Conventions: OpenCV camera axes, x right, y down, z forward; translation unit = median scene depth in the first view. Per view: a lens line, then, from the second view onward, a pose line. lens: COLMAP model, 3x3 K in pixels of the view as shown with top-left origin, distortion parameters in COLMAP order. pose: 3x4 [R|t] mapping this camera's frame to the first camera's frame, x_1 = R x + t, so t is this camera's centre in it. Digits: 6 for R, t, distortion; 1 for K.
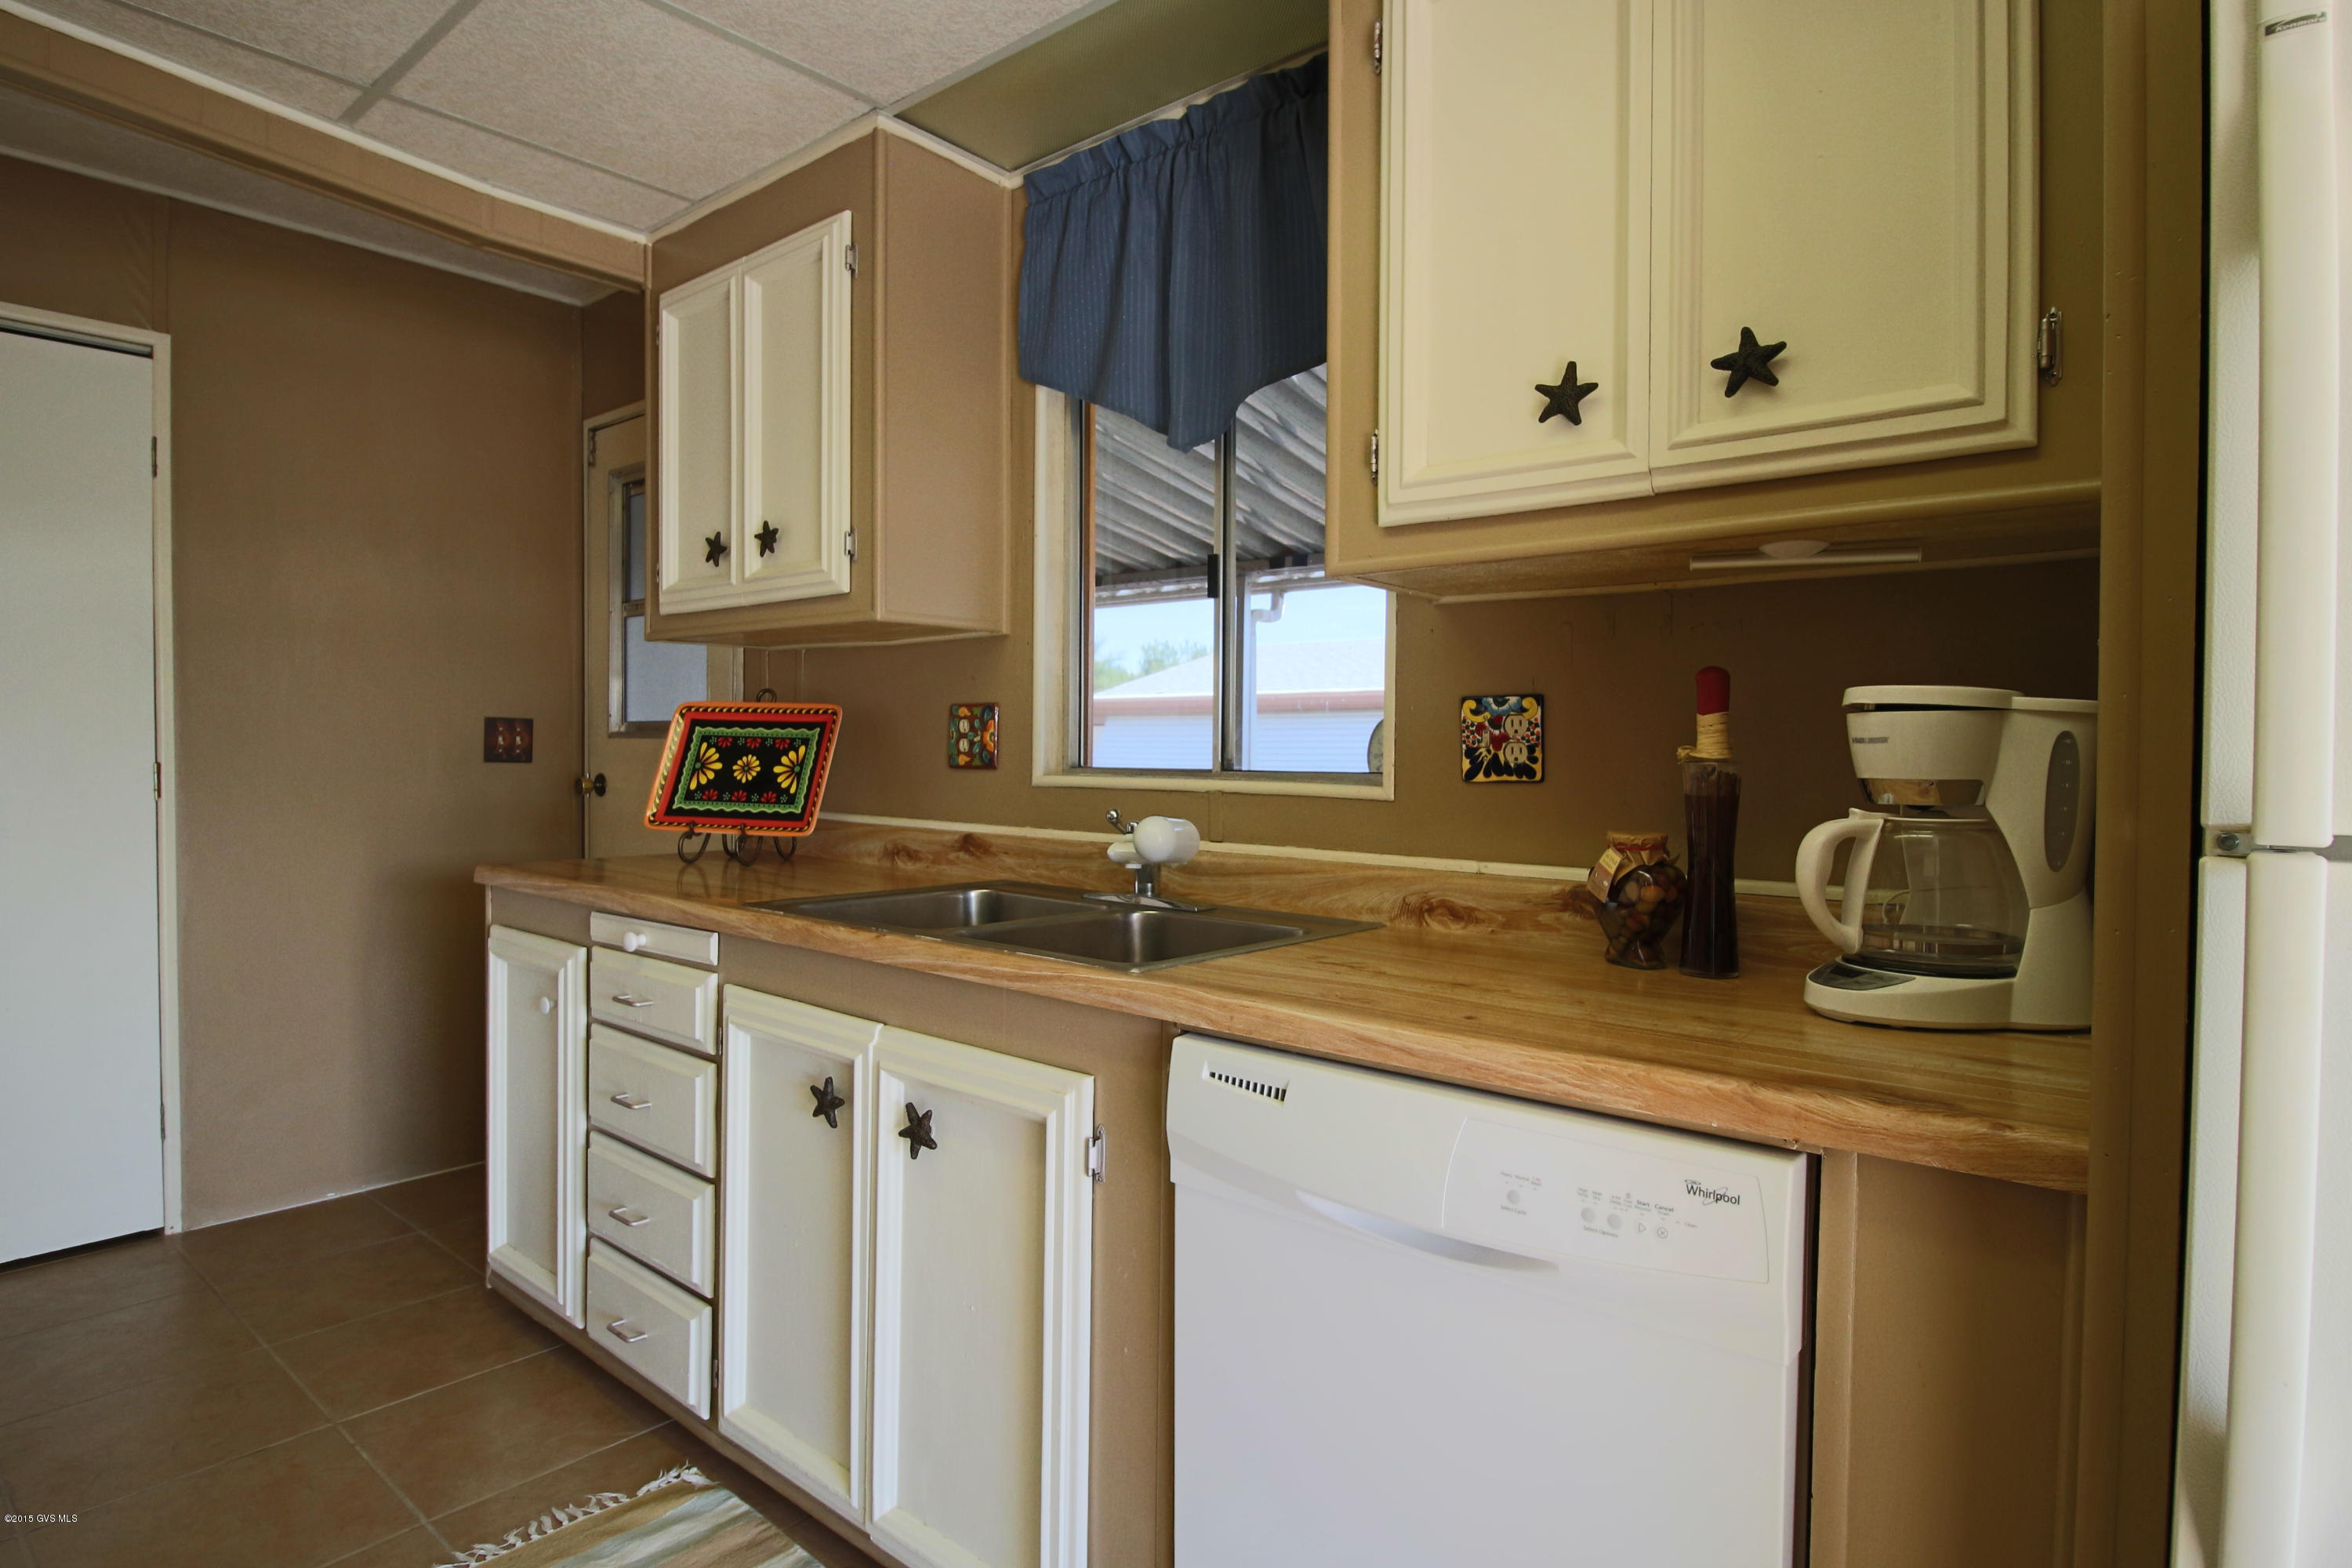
lens RADIAL K [[1235.4, 0, 1181.6], [0, 1235.4, 763.7], [0, 0, 1]] dist [-0.020330, -0.000839]
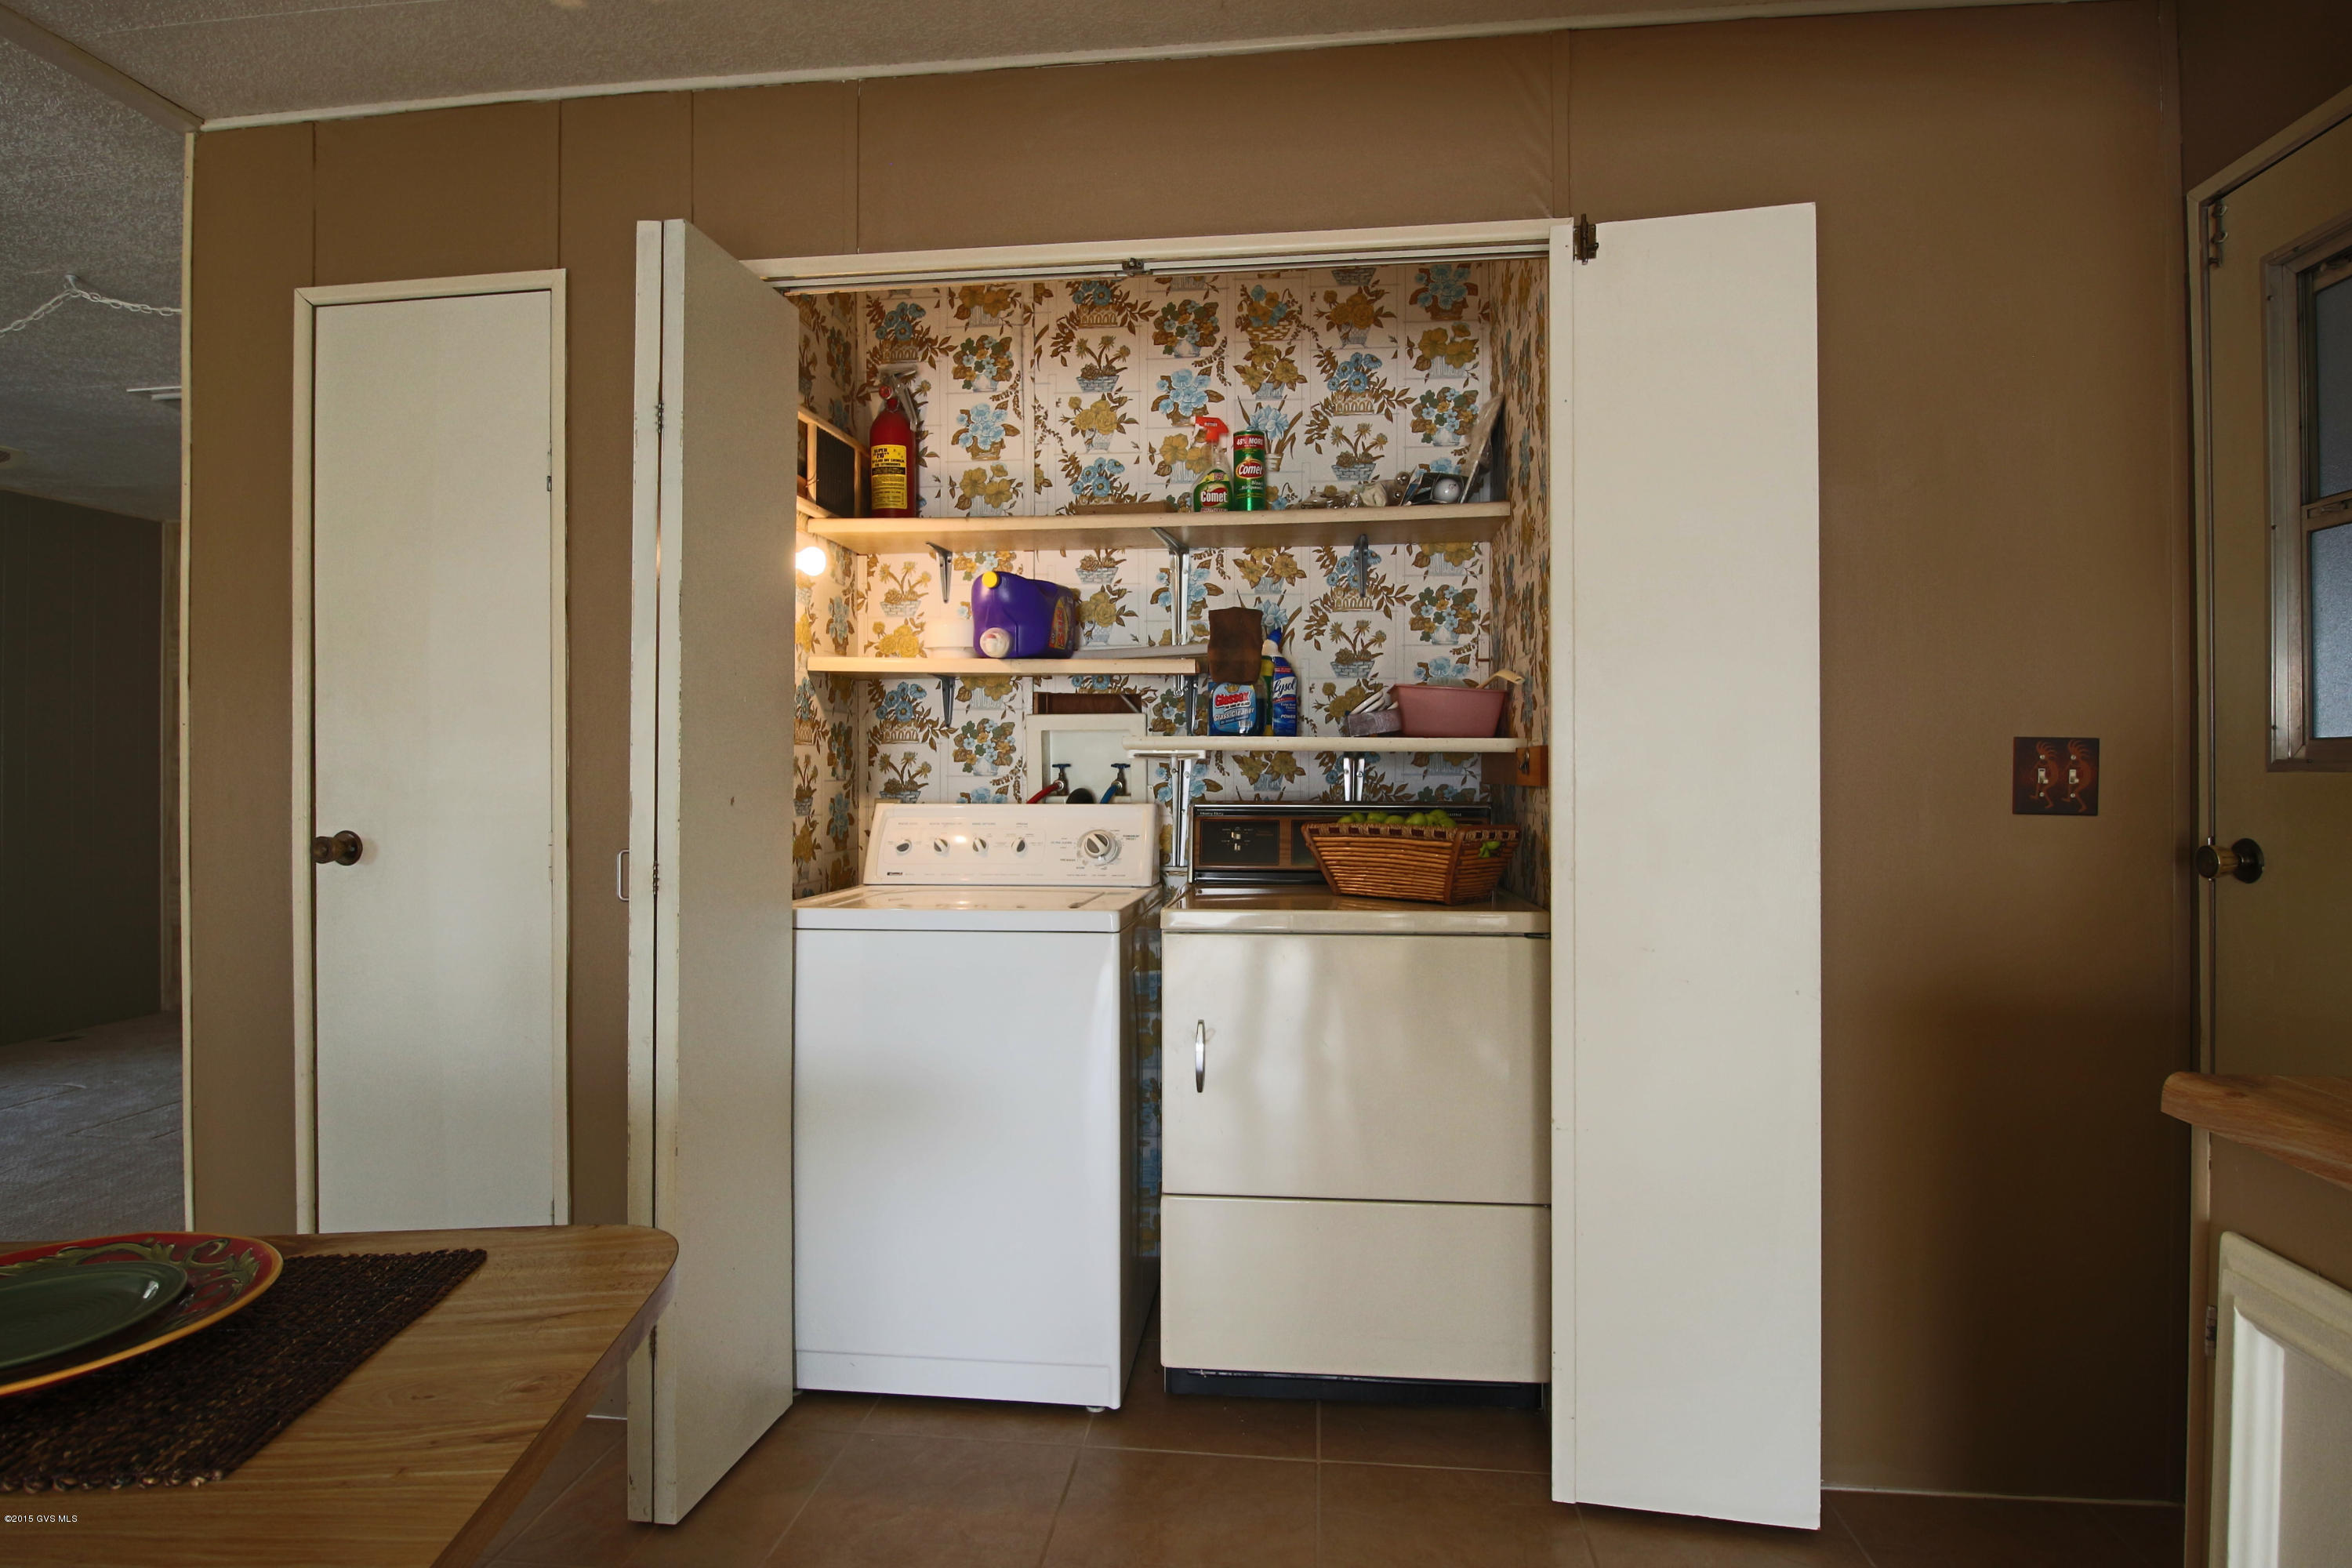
lens RADIAL K [[1235.4, 0, 1181.6], [0, 1235.4, 763.7], [0, 0, 1]] dist [-0.020330, -0.000839]
pose [[0.546596, -0.014022, -0.837279, -0.405463], [-0.003989, 0.999805, -0.019348, -0.017051], [0.837387, 0.013916, 0.546434, 0.474489]]
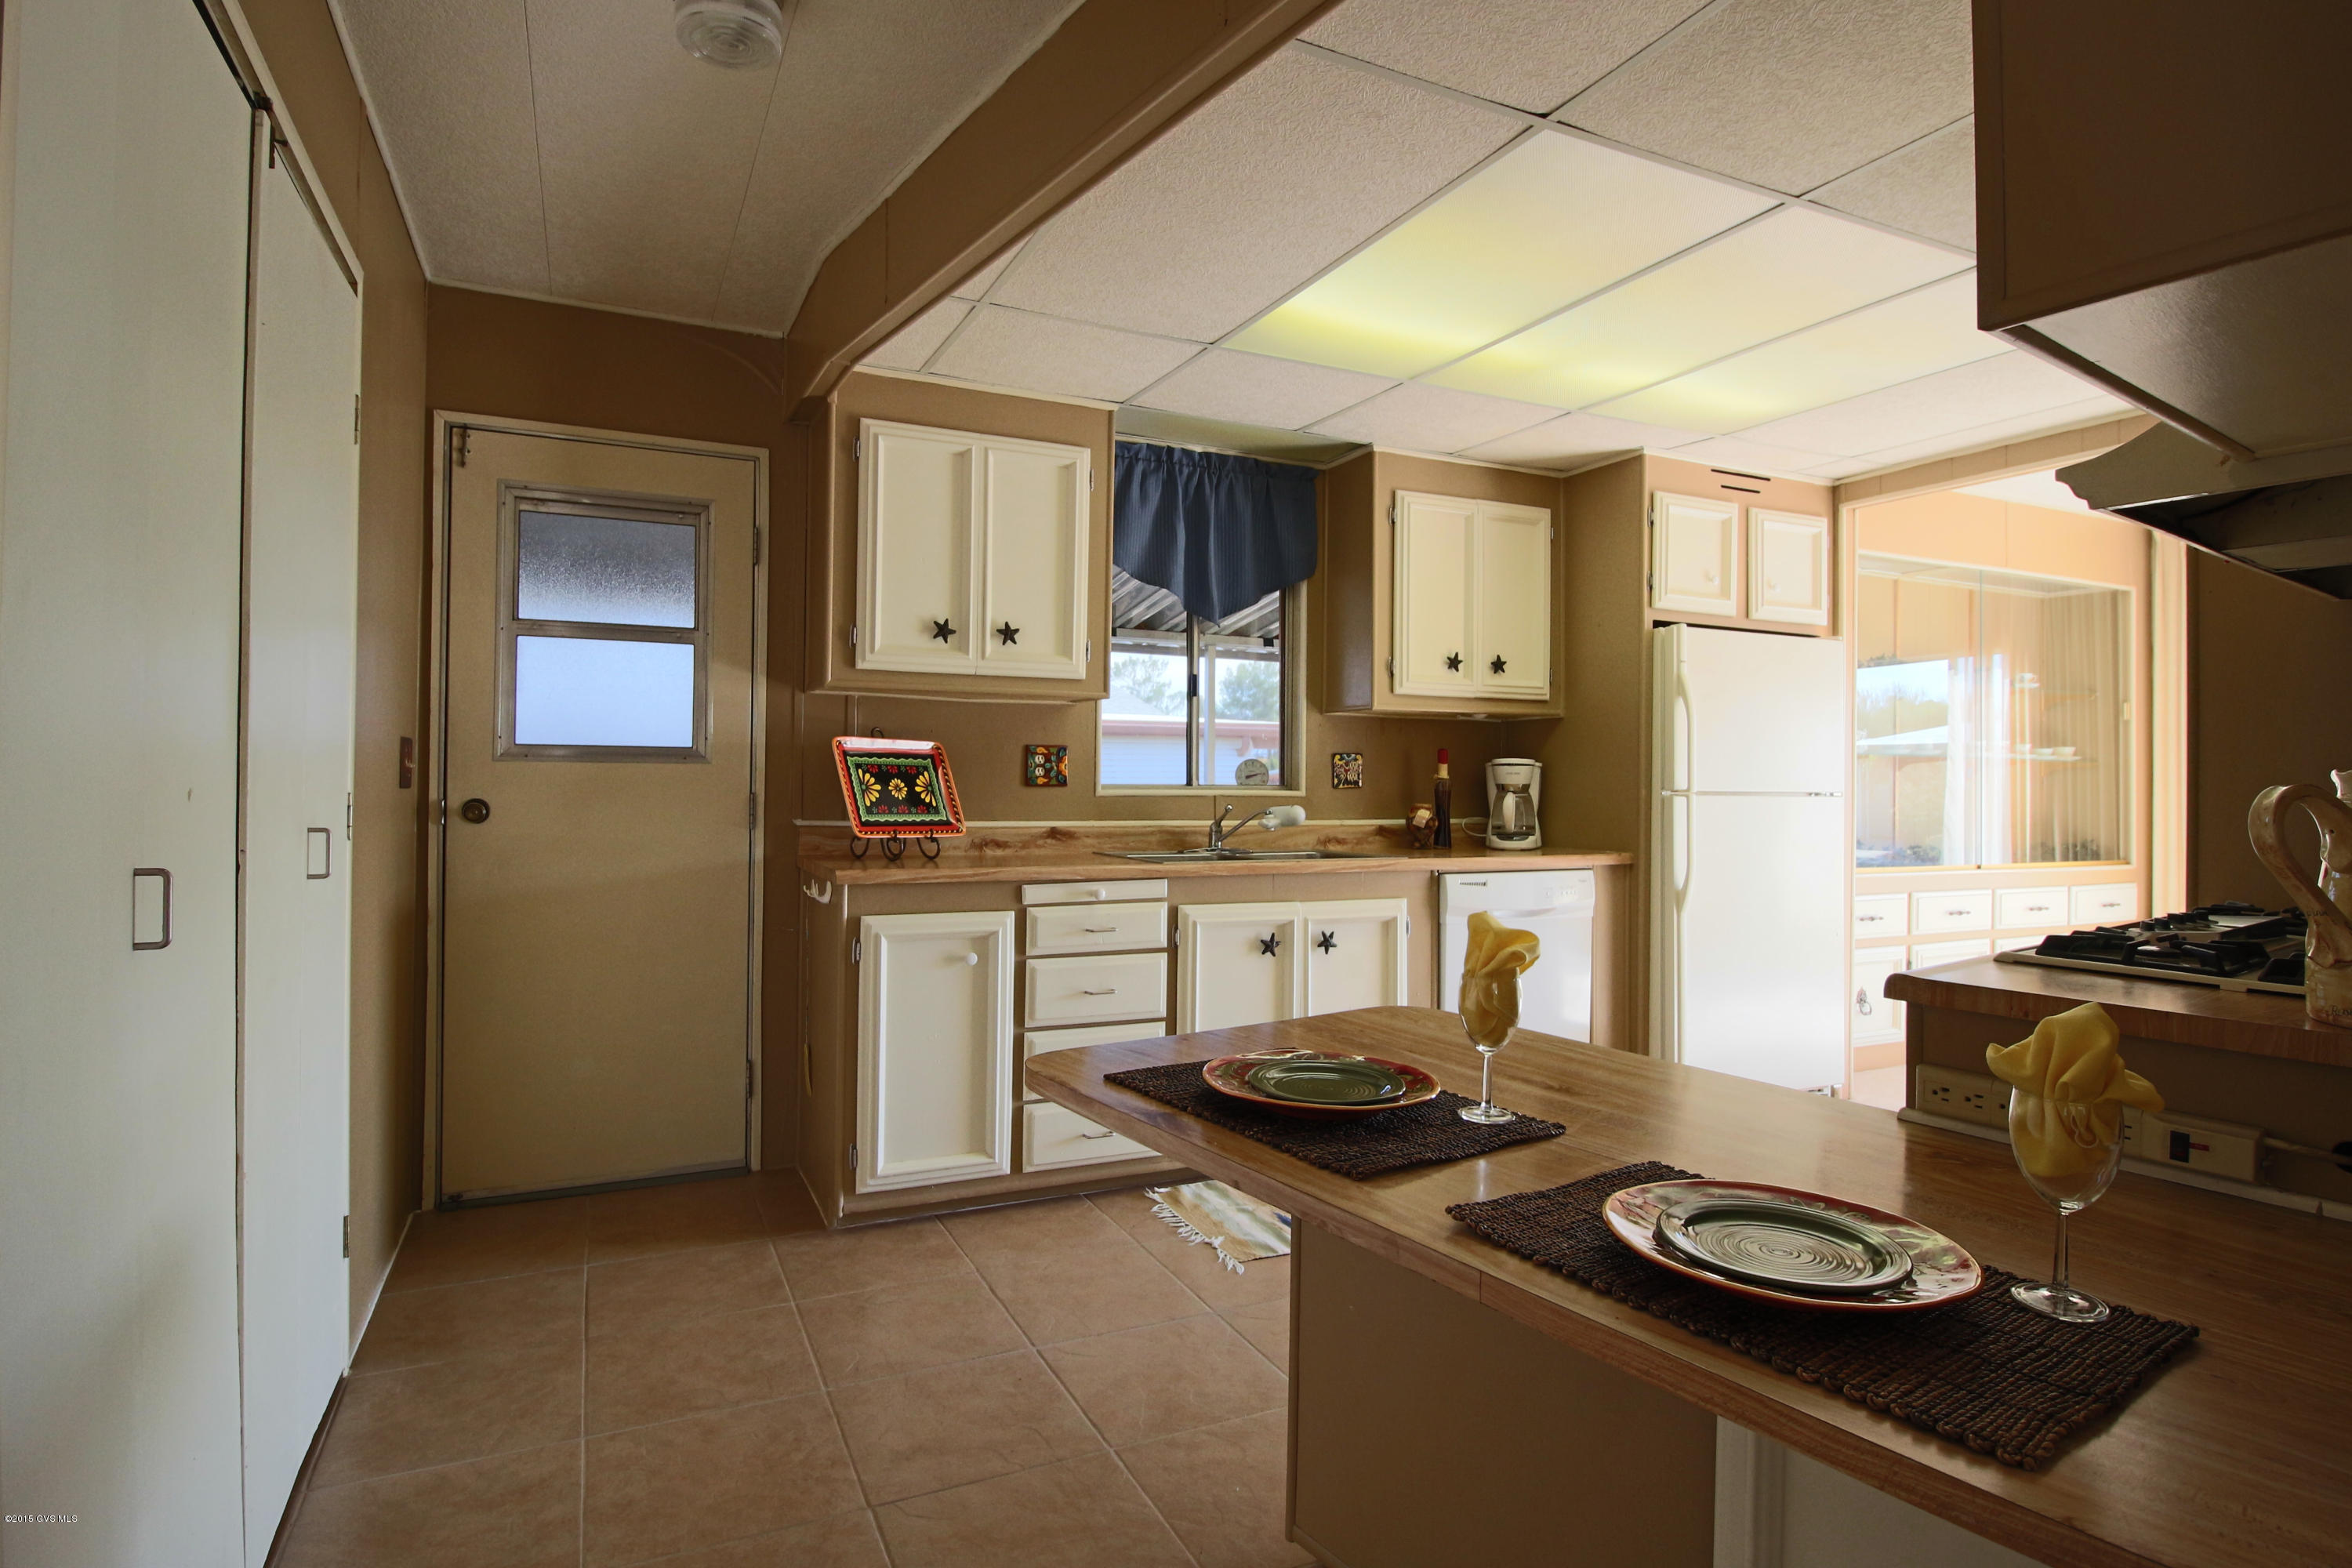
lens RADIAL K [[1235.4, 0, 1181.6], [0, 1235.4, 763.7], [0, 0, 1]] dist [-0.020330, -0.000839]
pose [[0.419350, 0.003268, 0.907819, -1.543304], [0.004665, 0.999973, -0.005755, -0.015145], [-0.907813, 0.006648, 0.419323, 0.175534]]
